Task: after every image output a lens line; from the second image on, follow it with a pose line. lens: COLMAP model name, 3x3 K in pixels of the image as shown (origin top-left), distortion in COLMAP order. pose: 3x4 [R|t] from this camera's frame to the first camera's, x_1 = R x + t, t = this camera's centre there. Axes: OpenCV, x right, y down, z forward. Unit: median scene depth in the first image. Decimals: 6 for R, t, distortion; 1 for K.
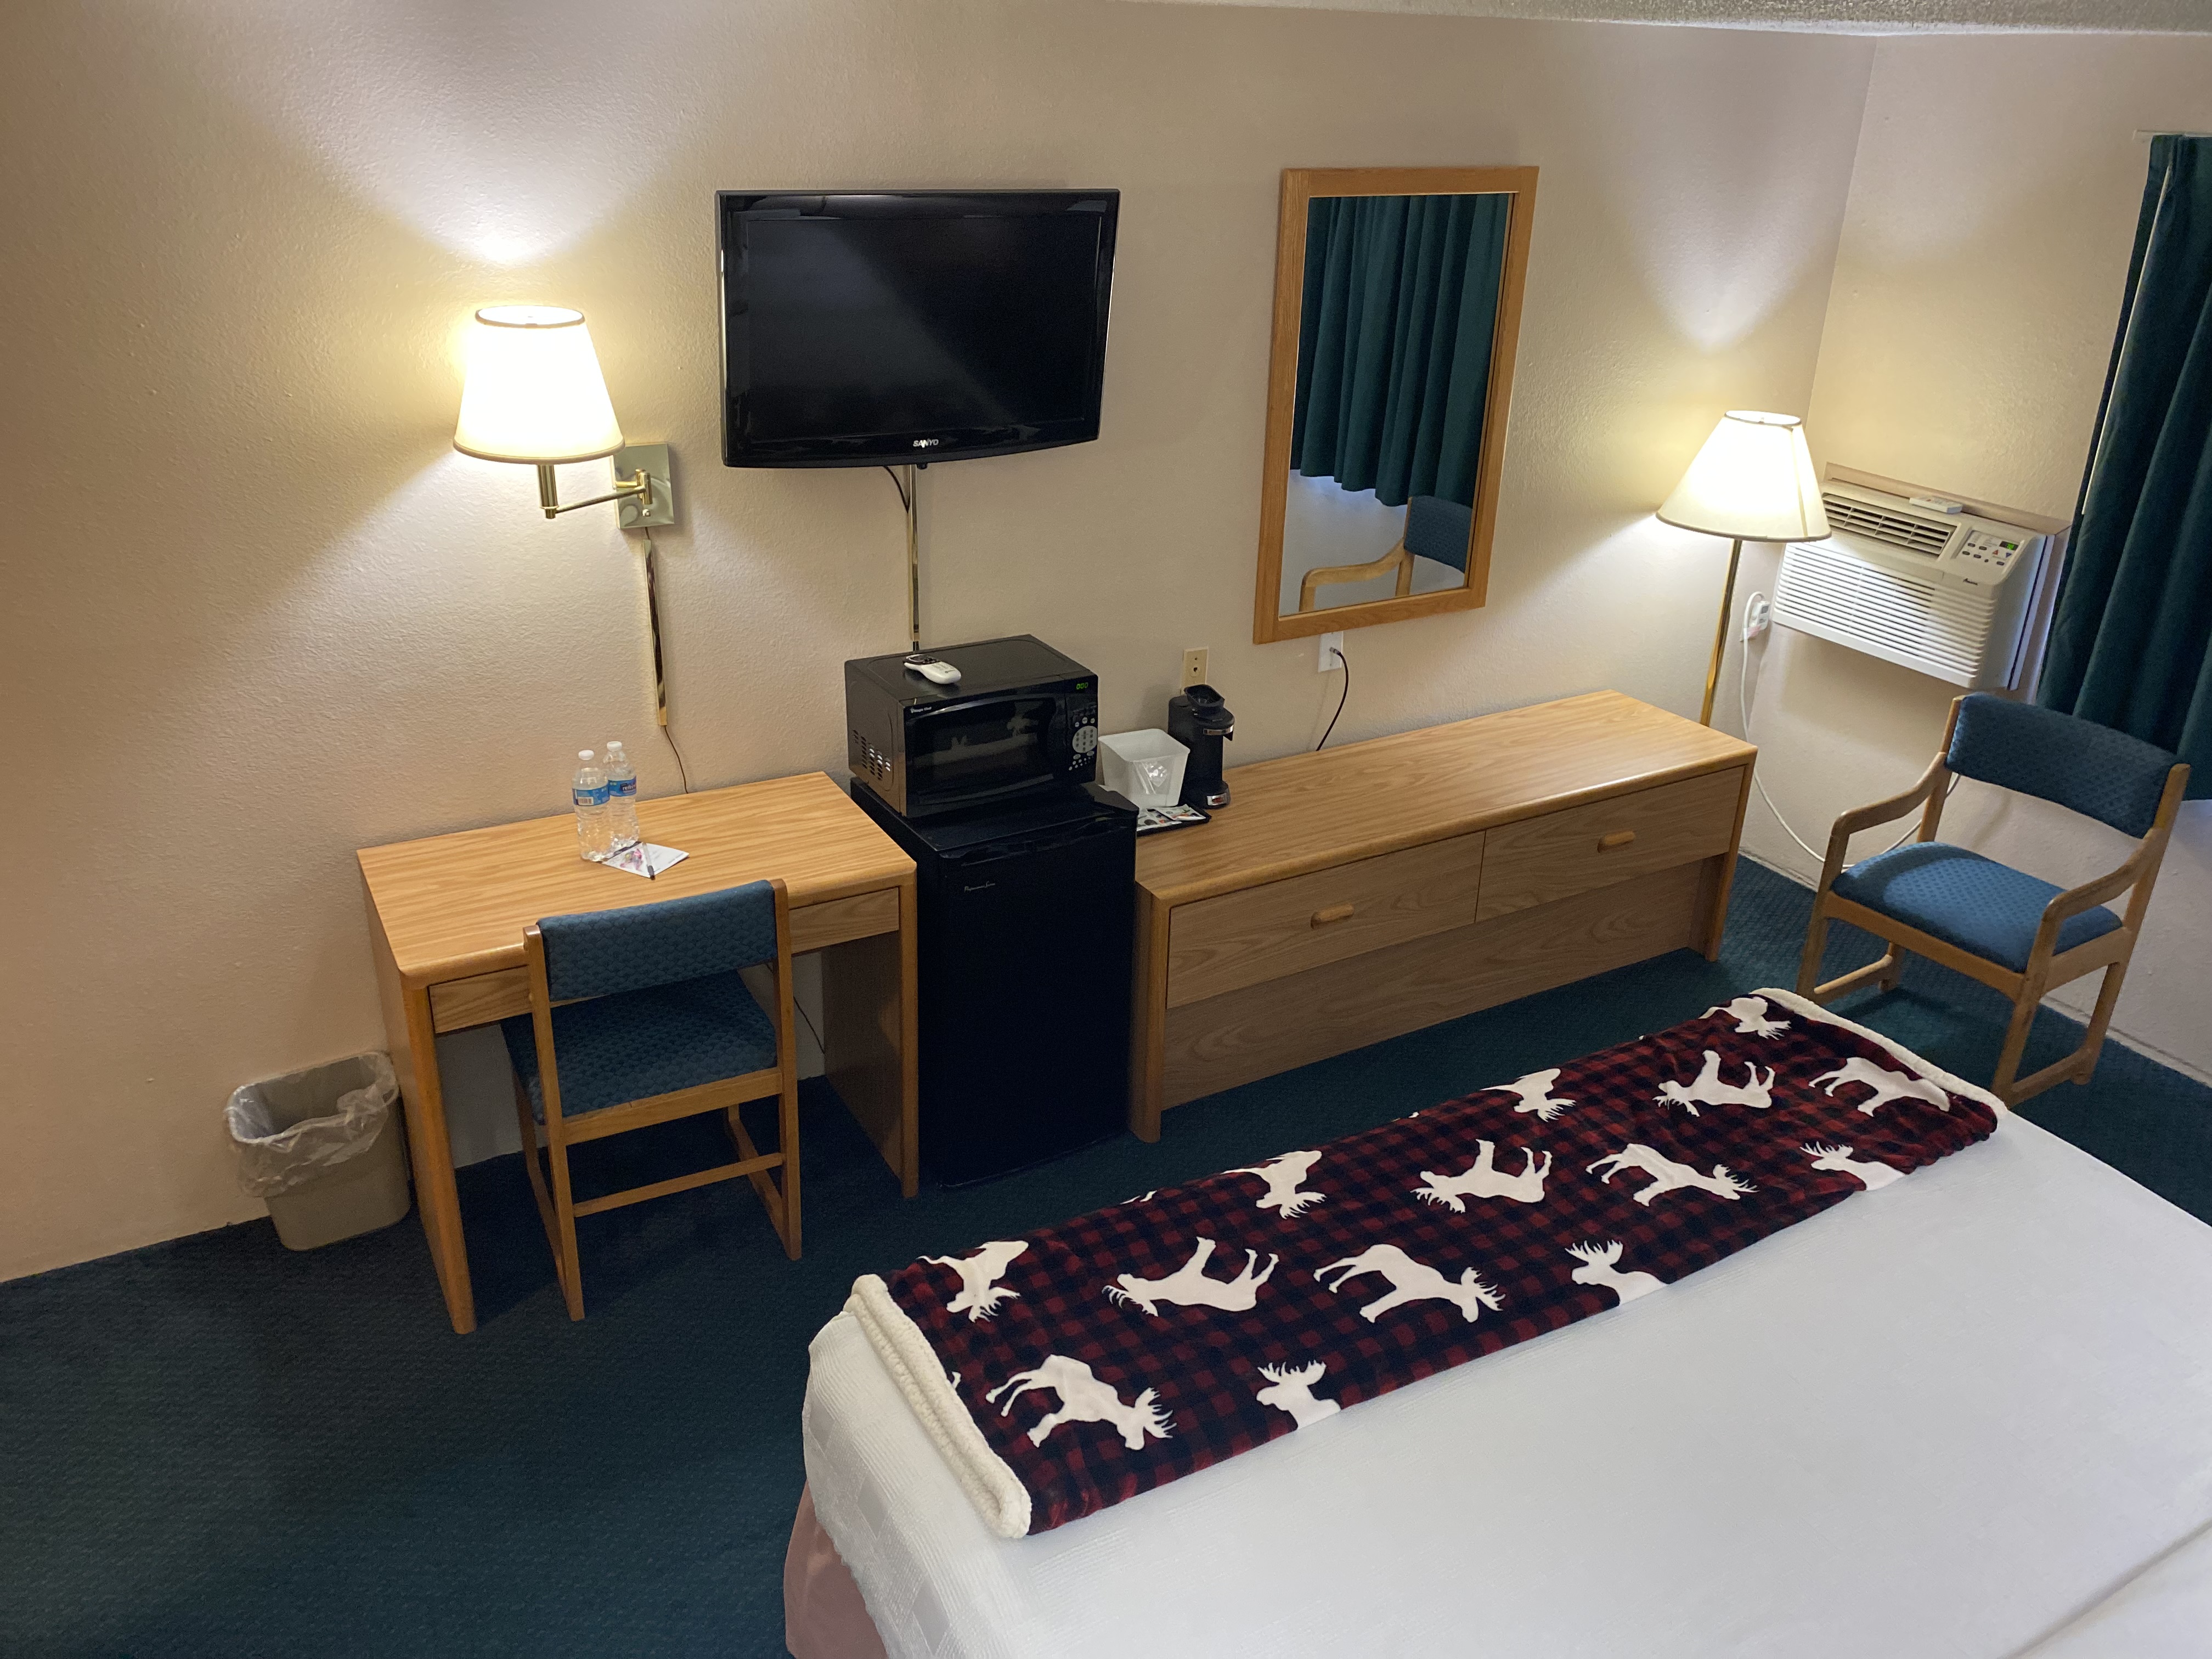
lens RADIAL K [[1649.6, 0, 1106.0], [0, 1649.6, 829.5], [0, 0, 1]] dist [0.009727, -0.046821]
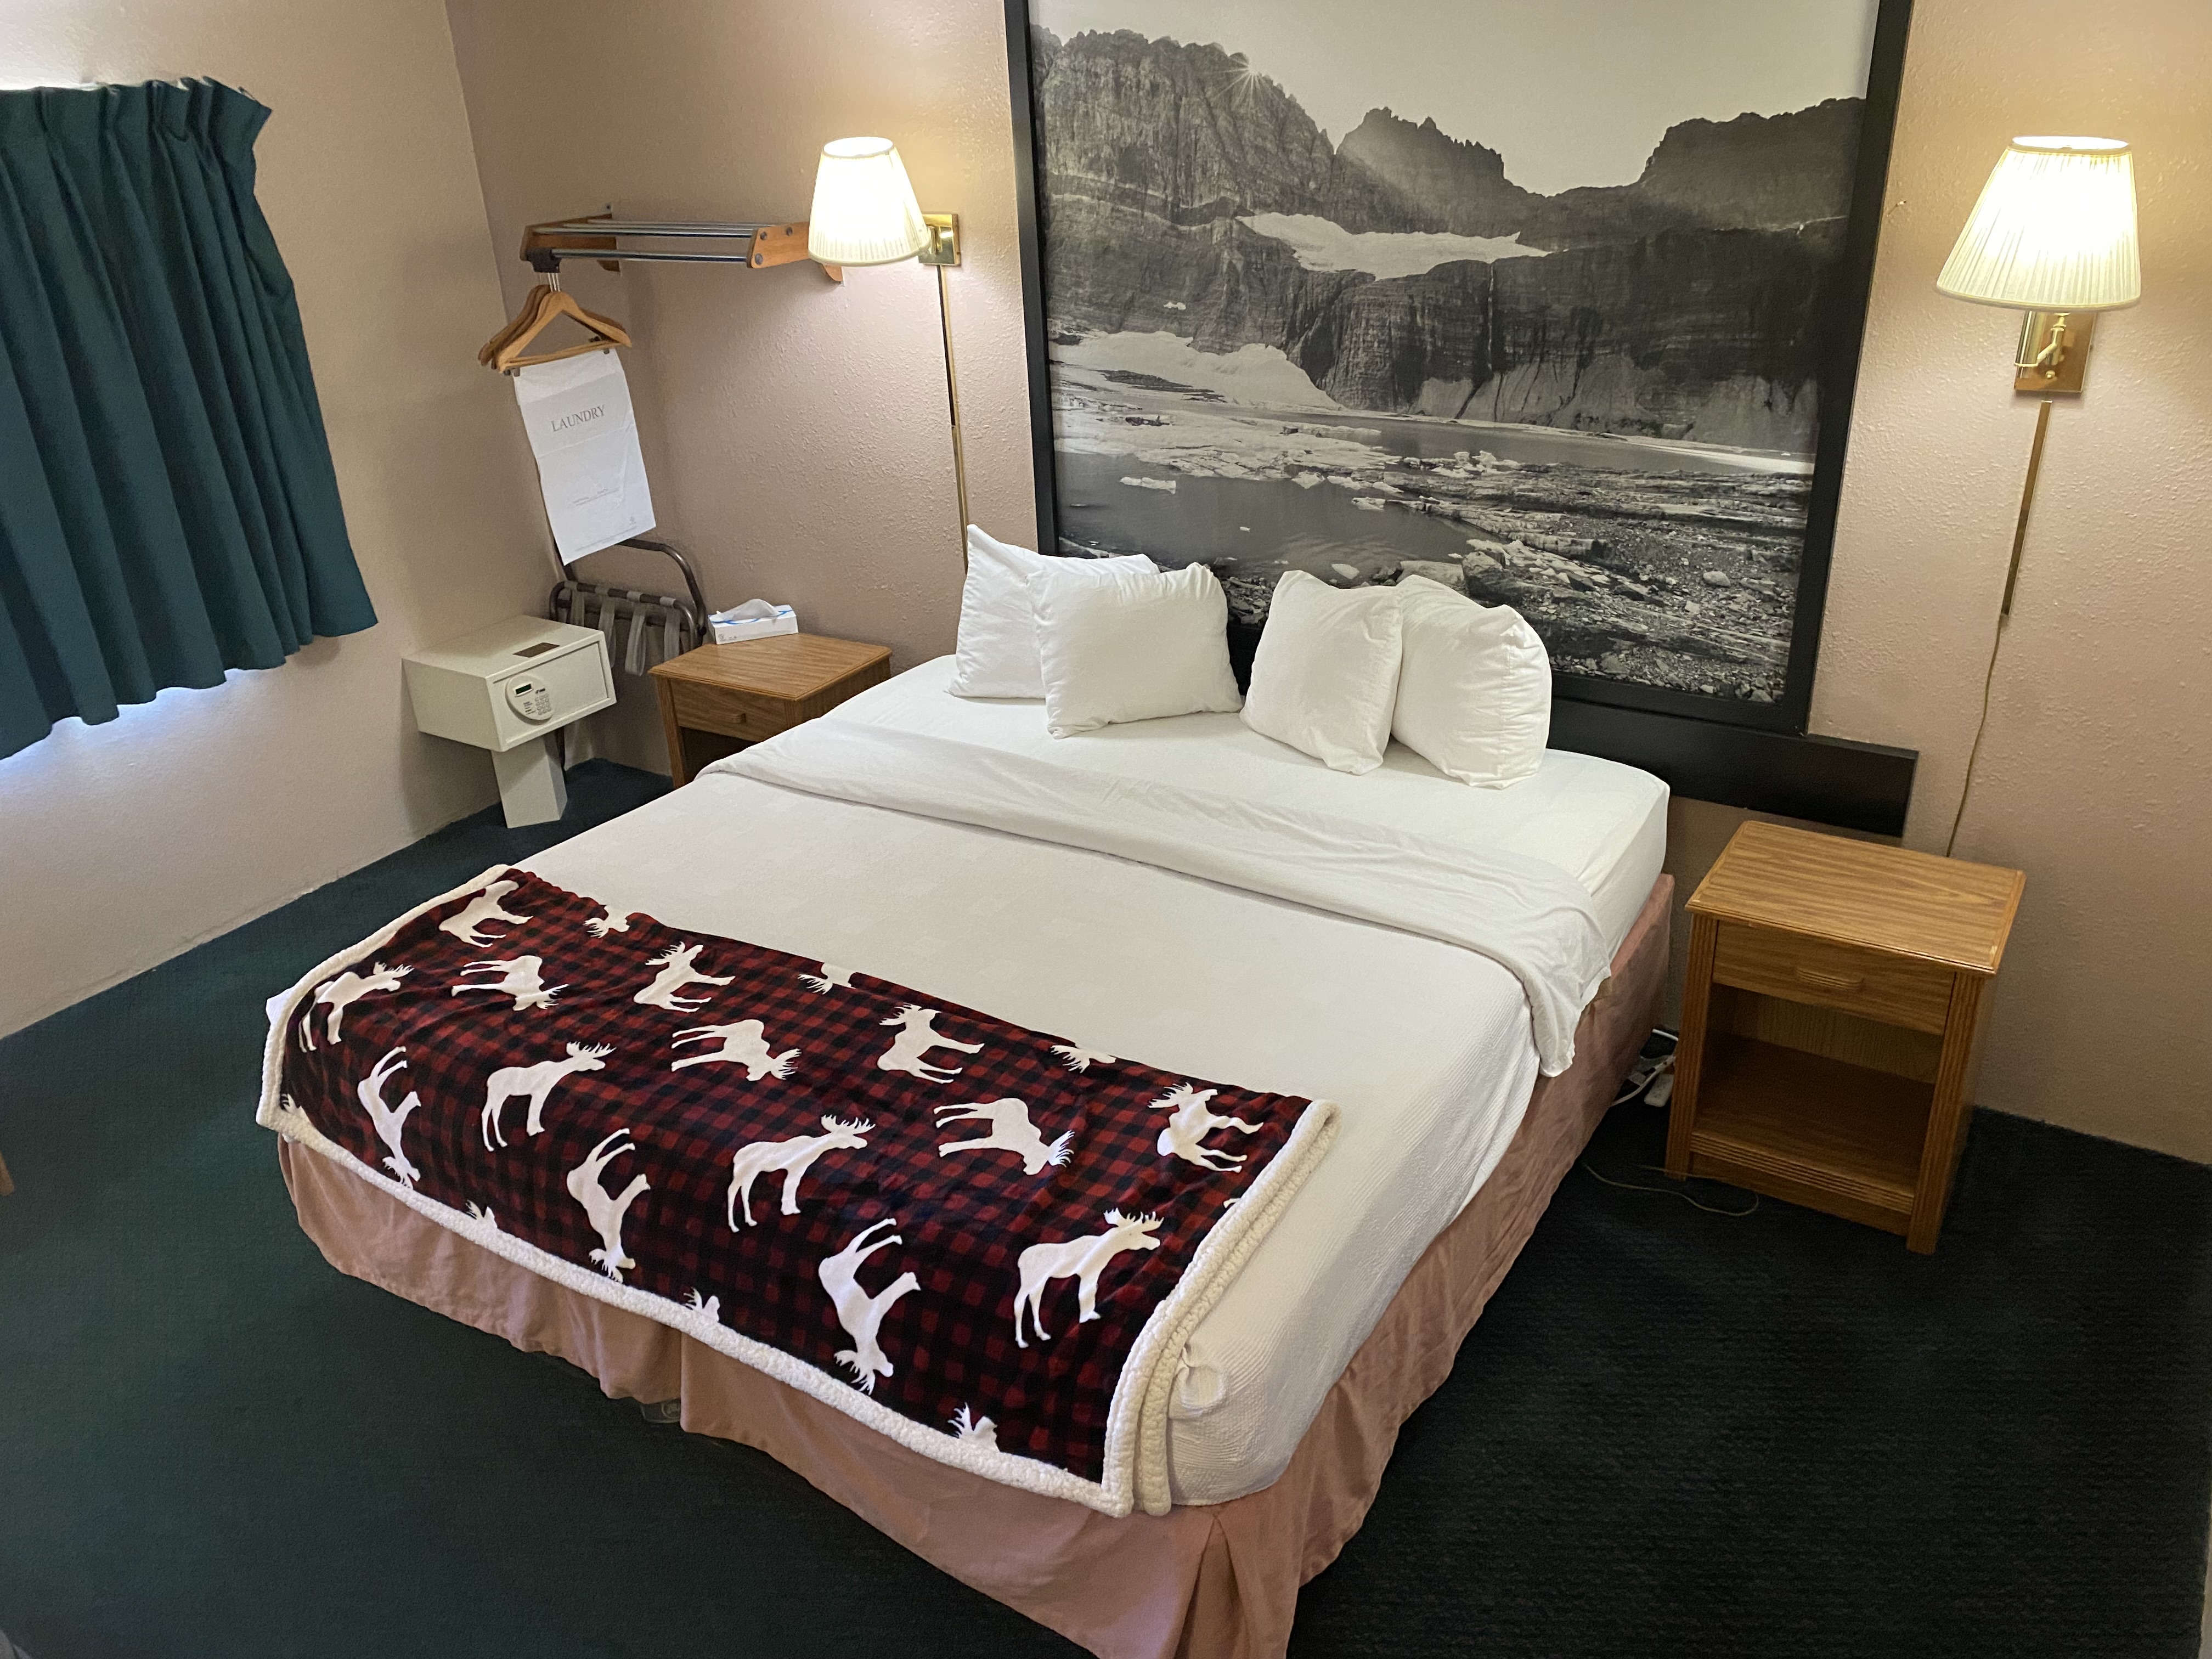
lens RADIAL K [[1649.6, 0, 1106.0], [0, 1649.6, 829.5], [0, 0, 1]] dist [0.009727, -0.046821]
pose [[-0.505398, -0.375406, 0.776945, -0.678527], [0.380208, 0.711401, 0.591059, -0.440234], [-0.774606, 0.594121, -0.216809, 0.966330]]
